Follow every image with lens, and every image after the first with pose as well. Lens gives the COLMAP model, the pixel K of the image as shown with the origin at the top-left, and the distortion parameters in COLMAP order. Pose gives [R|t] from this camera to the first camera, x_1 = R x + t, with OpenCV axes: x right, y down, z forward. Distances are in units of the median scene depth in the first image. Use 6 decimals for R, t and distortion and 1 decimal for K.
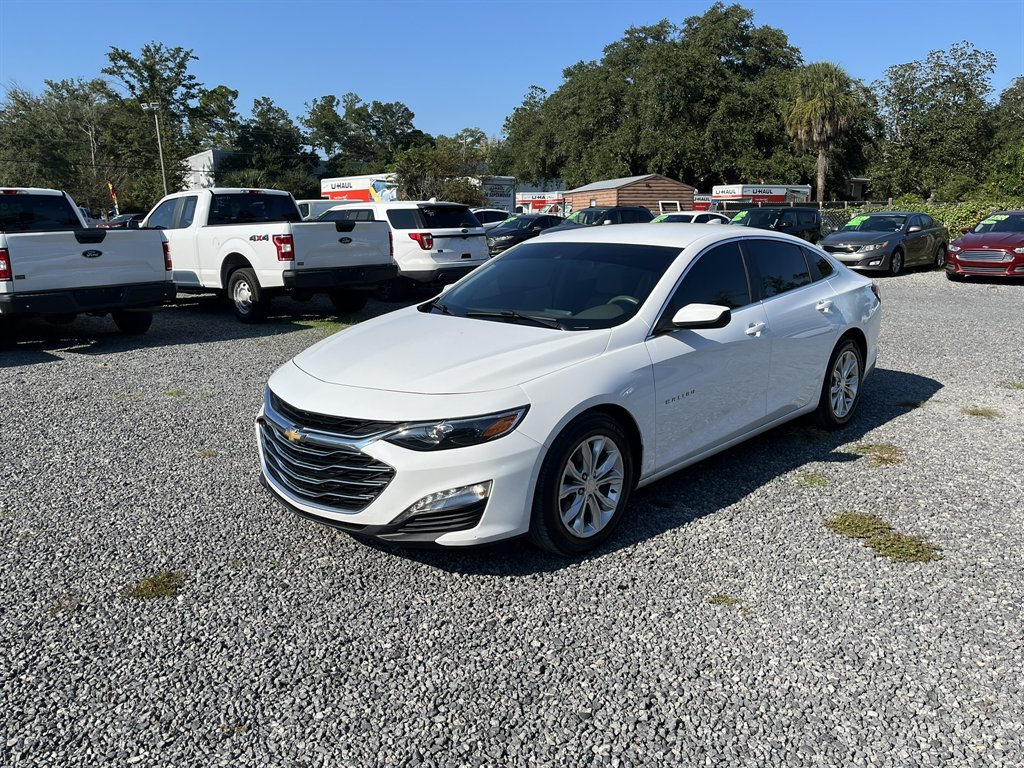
lens RADIAL K [[767.1, 0, 517.9], [0, 767.1, 382.9], [0, 0, 1]] dist [0.060219, -0.092926]
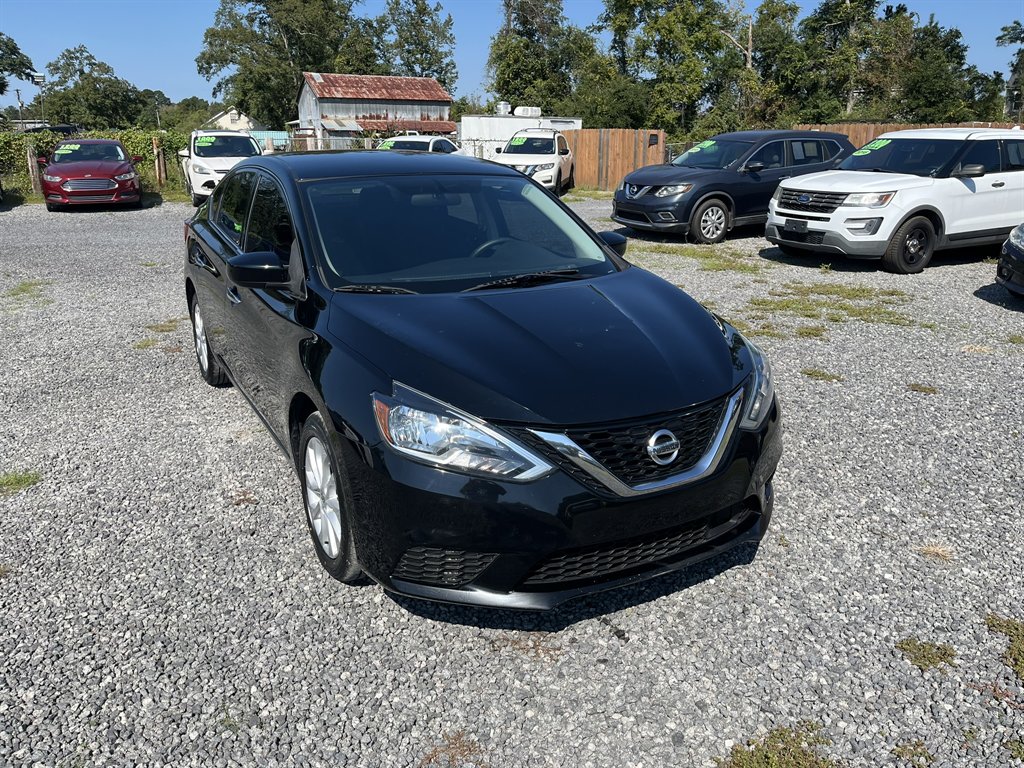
lens RADIAL K [[767.1, 0, 508.5], [0, 767.1, 376.1], [0, 0, 1]] dist [0.060219, -0.092926]
pose [[0.303113, -0.266701, 0.914873, -0.092474], [0.195998, 0.956961, 0.214033, -0.011253], [-0.932581, 0.114437, 0.342341, 0.055988]]
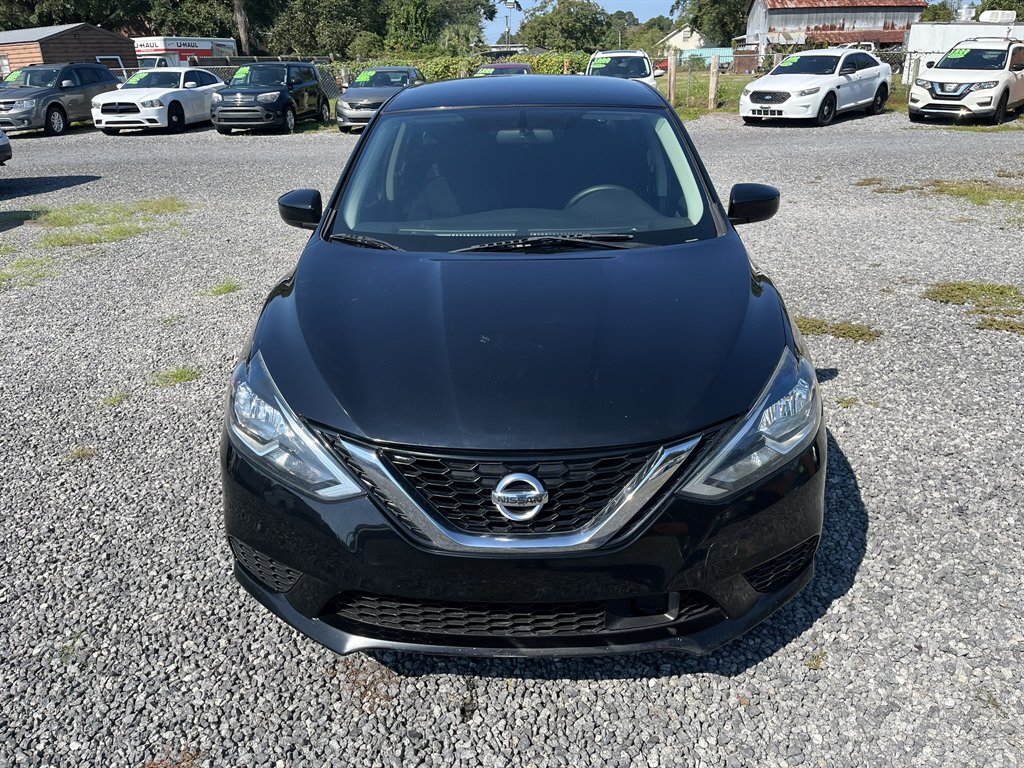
lens RADIAL K [[767.1, 0, 512.0], [0, 767.1, 381.2], [0, 0, 1]] dist [0.060219, -0.092926]
pose [[0.748182, -0.257604, 0.611444, -0.062632], [0.153441, 0.963749, 0.218276, -0.007061], [-0.645507, -0.069490, 0.760587, 0.034304]]
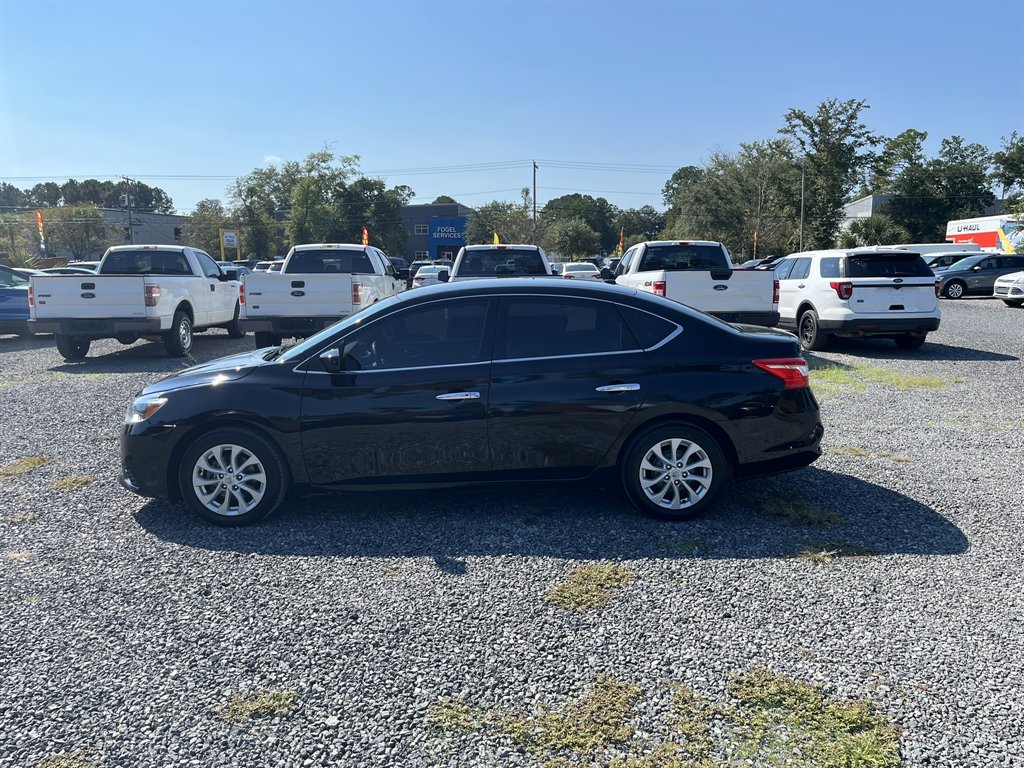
lens RADIAL K [[772.5, 0, 517.7], [0, 772.5, 360.9], [0, 0, 1]] dist [0.044594, -0.063176]
pose [[0.677944, 0.098260, -0.728517, 0.092648], [-0.158209, 0.987306, -0.014062, -0.005674], [0.717887, 0.124791, 0.684884, 0.016216]]
